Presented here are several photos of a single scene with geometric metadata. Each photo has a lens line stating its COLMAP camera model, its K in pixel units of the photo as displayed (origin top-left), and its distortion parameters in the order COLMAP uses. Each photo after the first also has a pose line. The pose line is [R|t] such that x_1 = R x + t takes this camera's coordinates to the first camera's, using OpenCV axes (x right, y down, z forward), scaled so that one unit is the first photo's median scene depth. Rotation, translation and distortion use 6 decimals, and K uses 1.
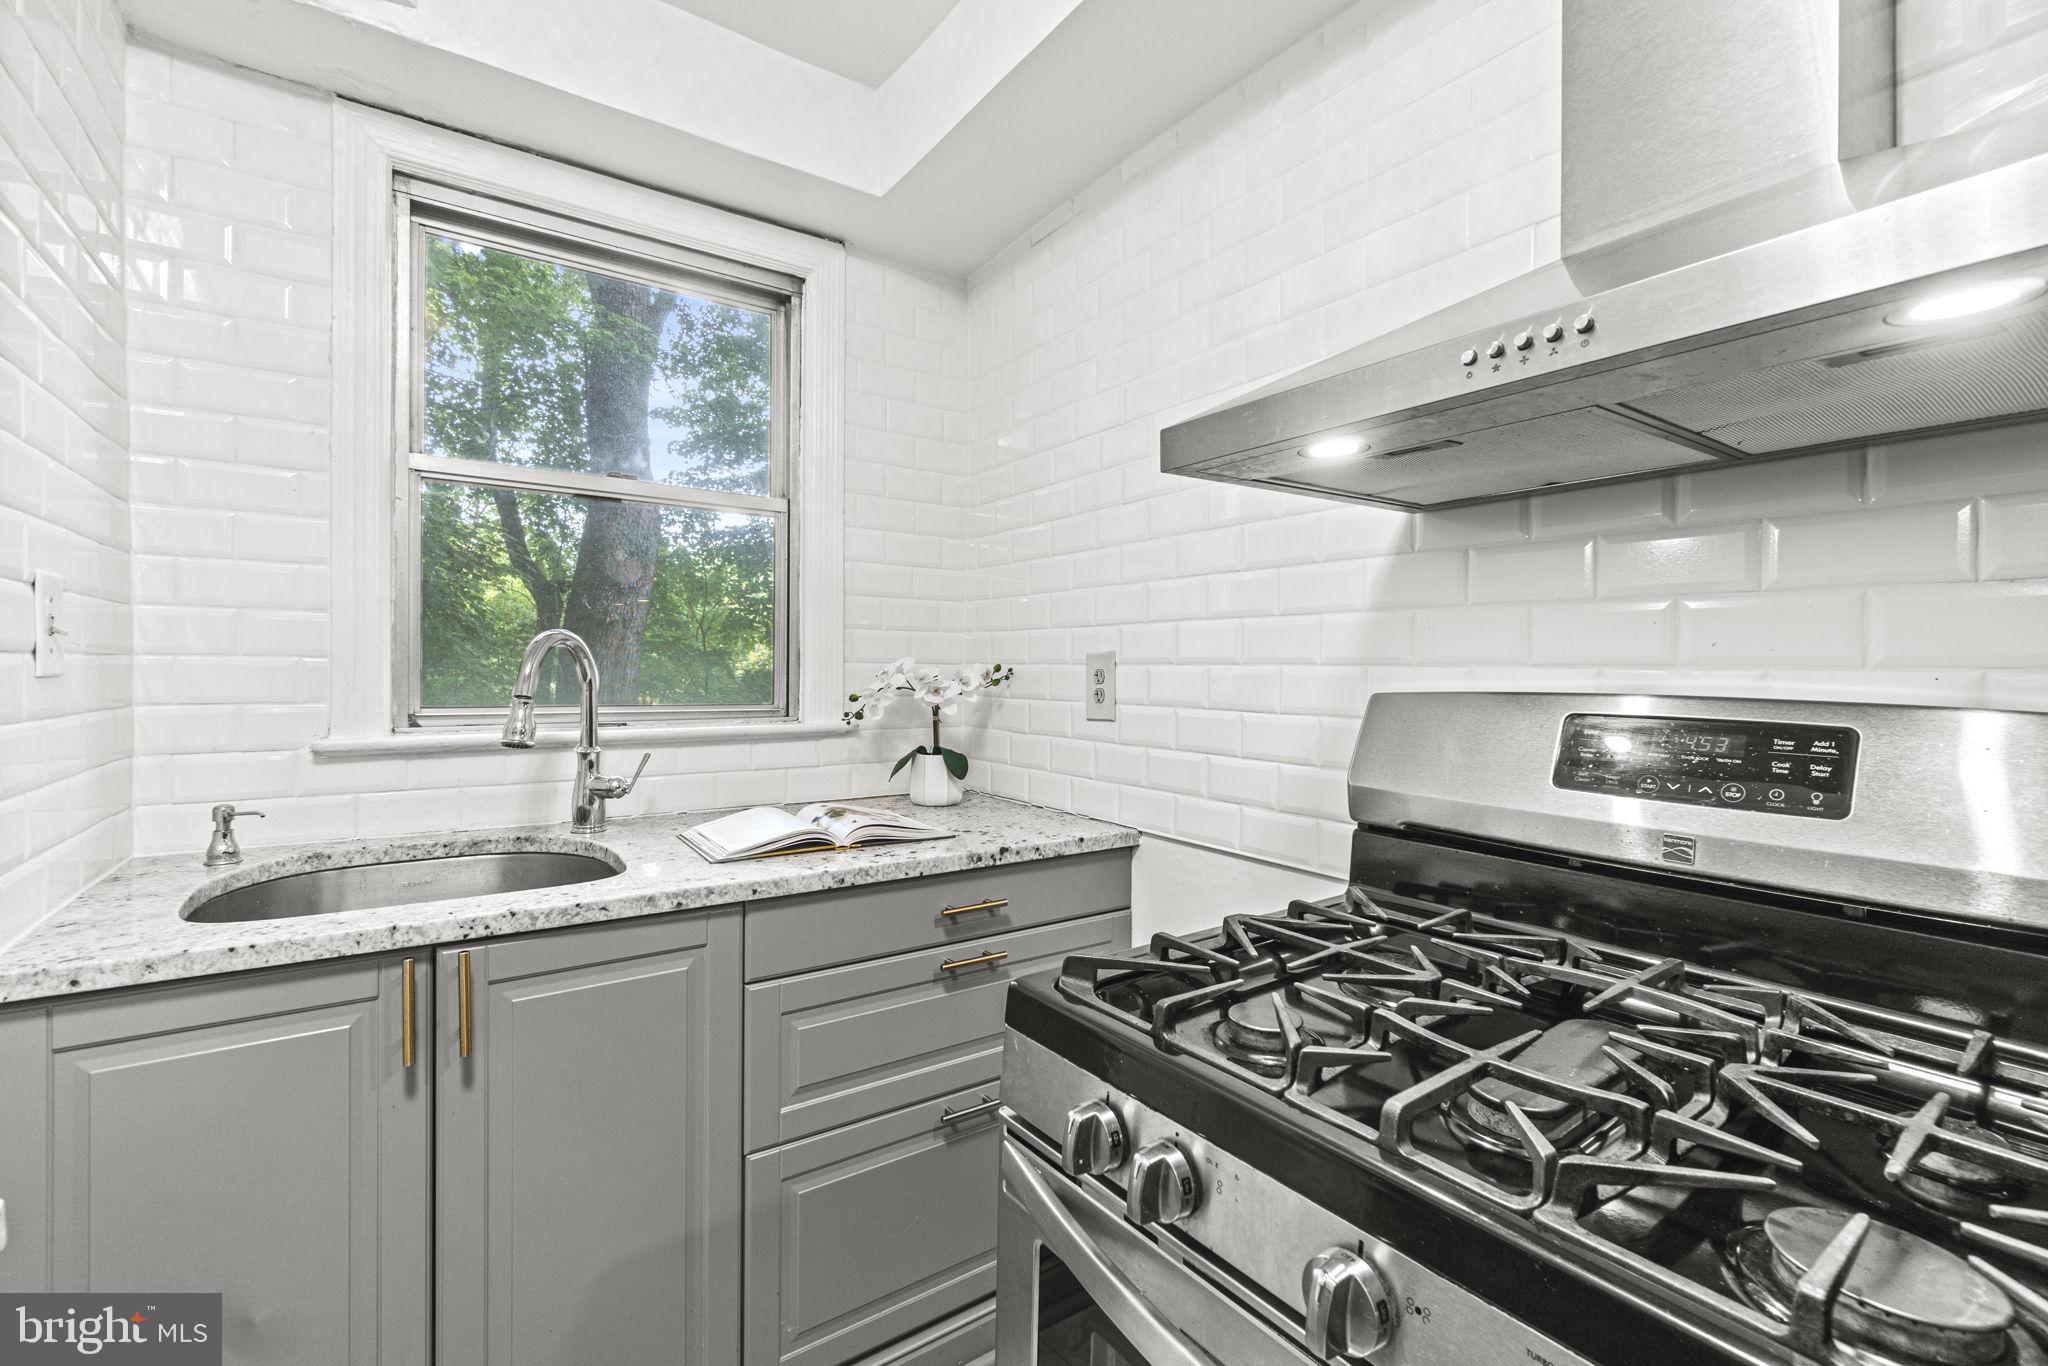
lens RADIAL K [[880.2, 0, 1012.1], [0, 880.2, 668.6], [0, 0, 1]] dist [-0.009563, 0.007370]
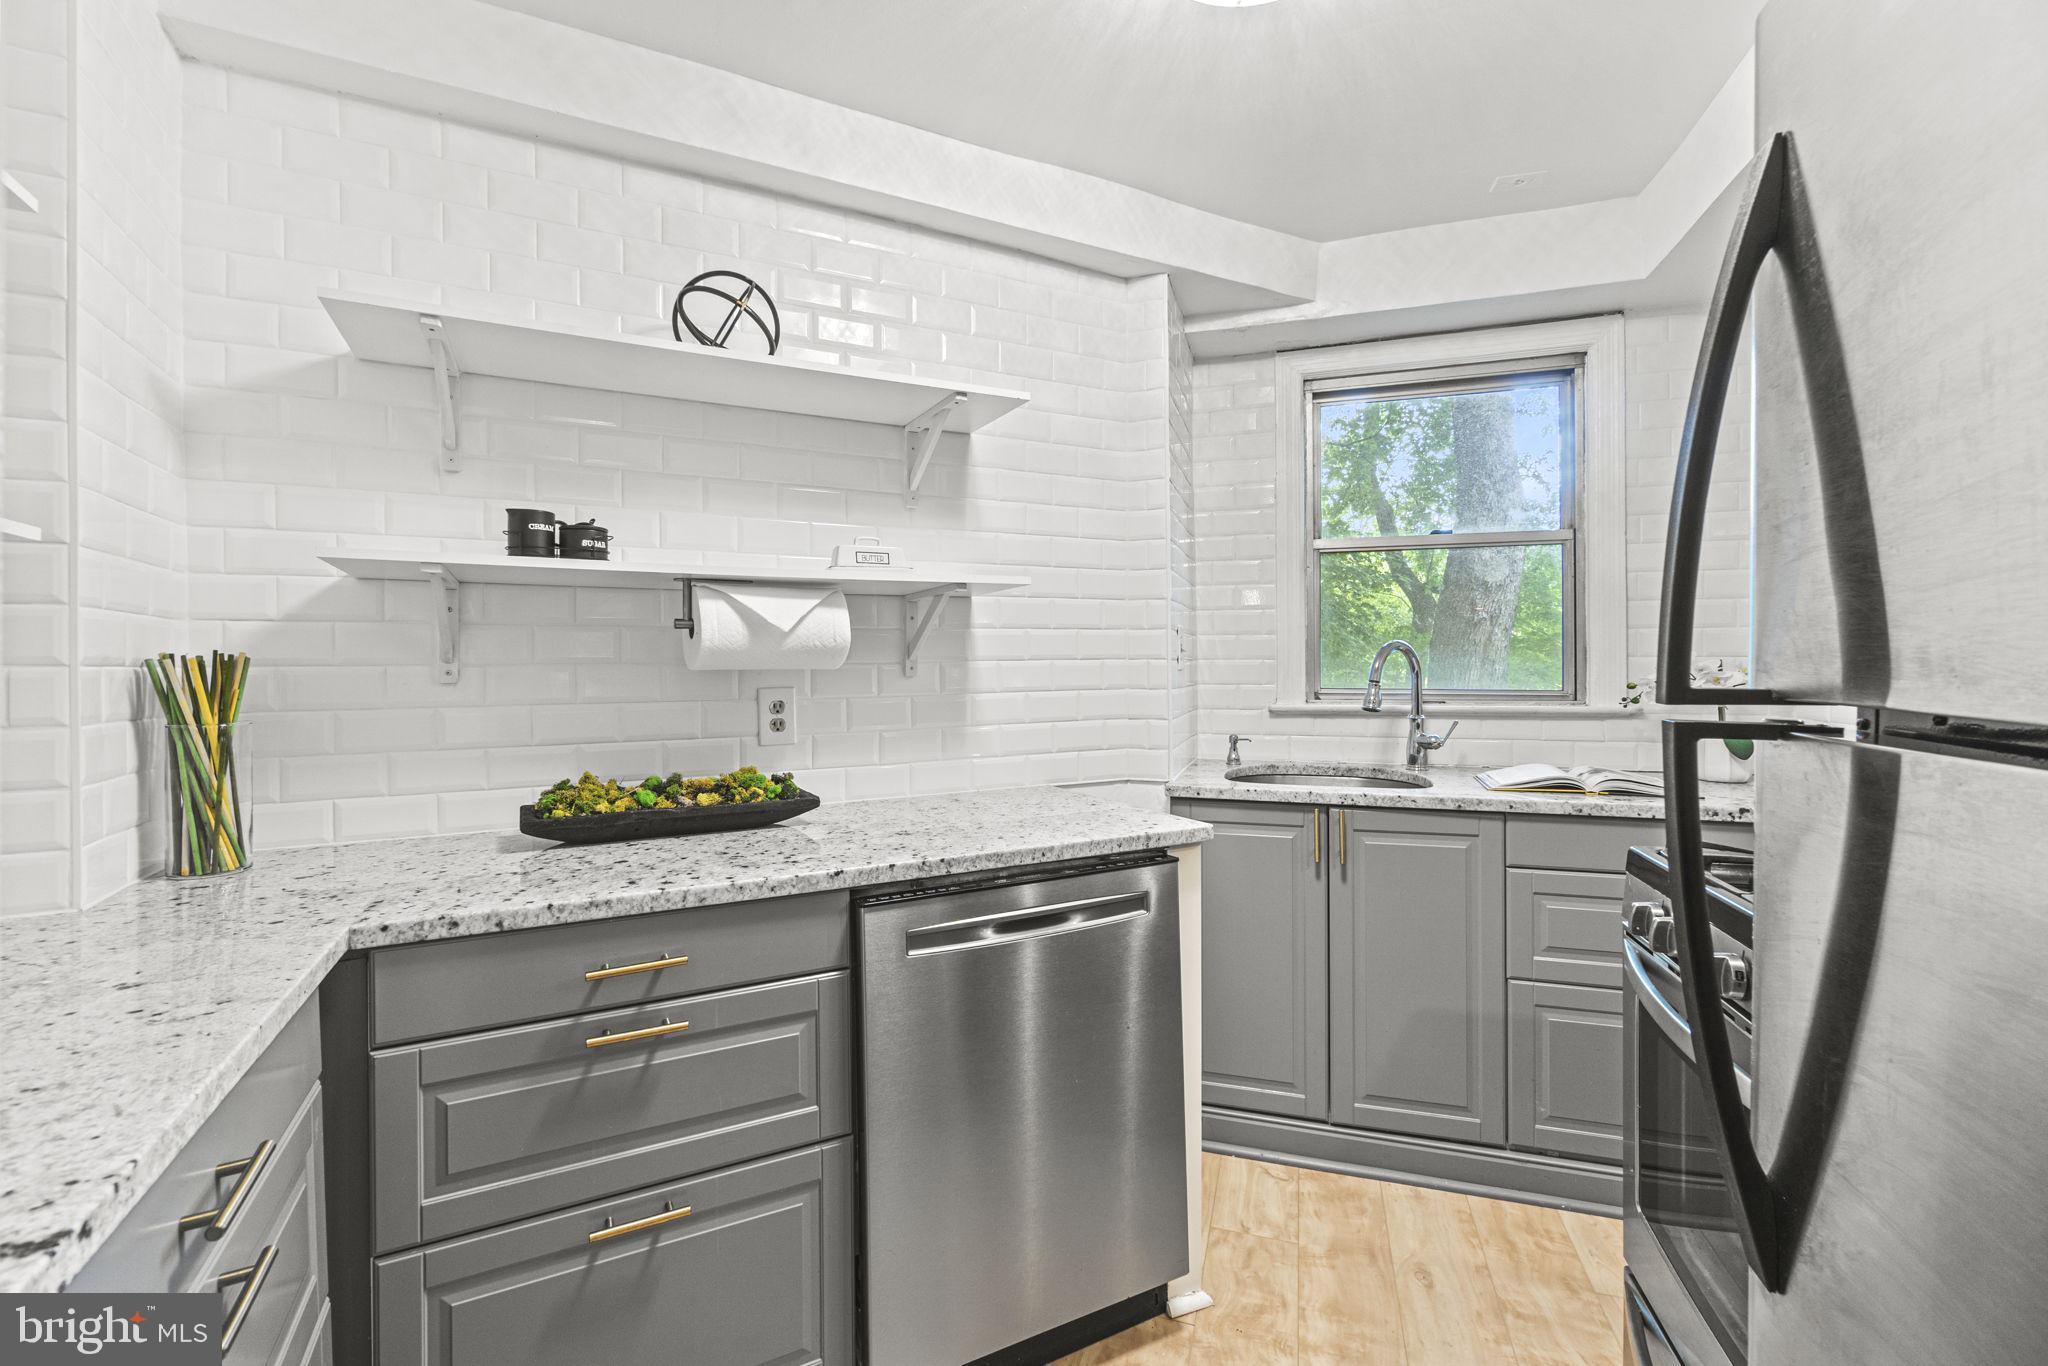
lens RADIAL K [[880.2, 0, 1012.1], [0, 880.2, 668.6], [0, 0, 1]] dist [-0.009563, 0.007370]
pose [[0.598812, -0.005277, -0.800872, 0.372871], [0.009138, 0.999958, 0.000244, 0.000626], [0.800838, -0.007465, 0.598835, -0.558664]]
